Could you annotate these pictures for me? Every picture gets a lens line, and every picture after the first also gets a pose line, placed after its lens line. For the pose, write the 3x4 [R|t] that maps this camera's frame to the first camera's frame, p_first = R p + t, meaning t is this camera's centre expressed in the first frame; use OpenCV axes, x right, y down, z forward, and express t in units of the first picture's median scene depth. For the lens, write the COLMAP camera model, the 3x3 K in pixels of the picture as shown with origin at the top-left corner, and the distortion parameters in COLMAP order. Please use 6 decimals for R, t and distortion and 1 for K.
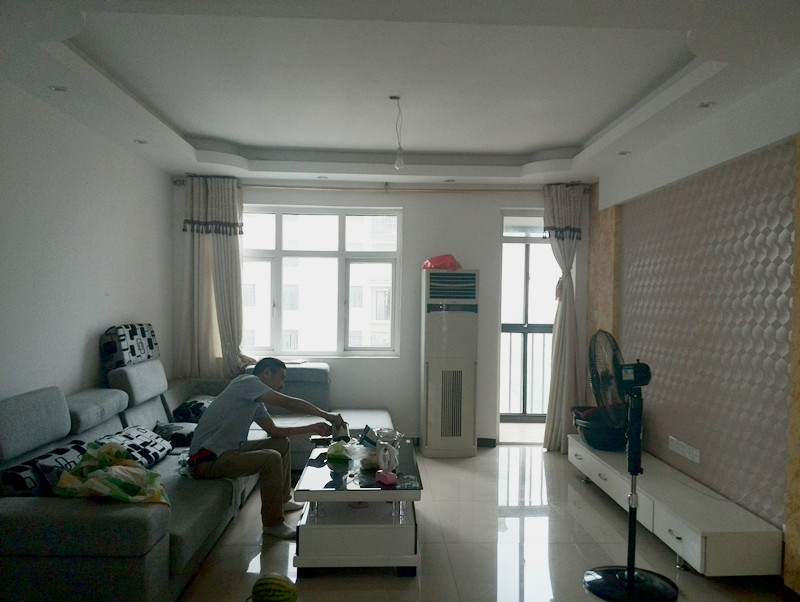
lens RADIAL K [[675.1, 0, 400.0], [0, 675.1, 301.0], [0, 0, 1]] dist [0.127703, -0.183856]
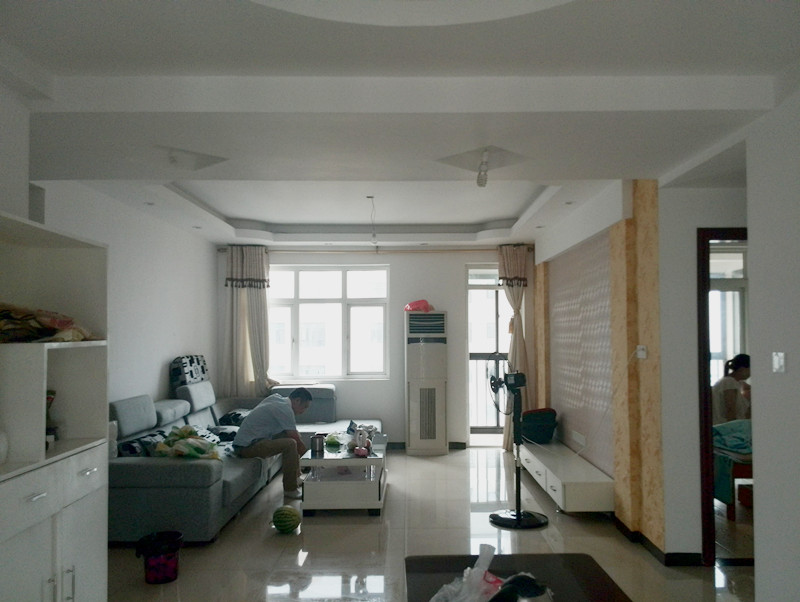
lens RADIAL K [[675.1, 0, 400.0], [0, 675.1, 301.0], [0, 0, 1]] dist [0.127703, -0.183856]
pose [[0.998856, -0.018511, -0.044099, 0.083620], [0.016130, 0.998424, -0.053745, 0.003667], [0.045025, 0.052973, 0.997580, -0.315950]]
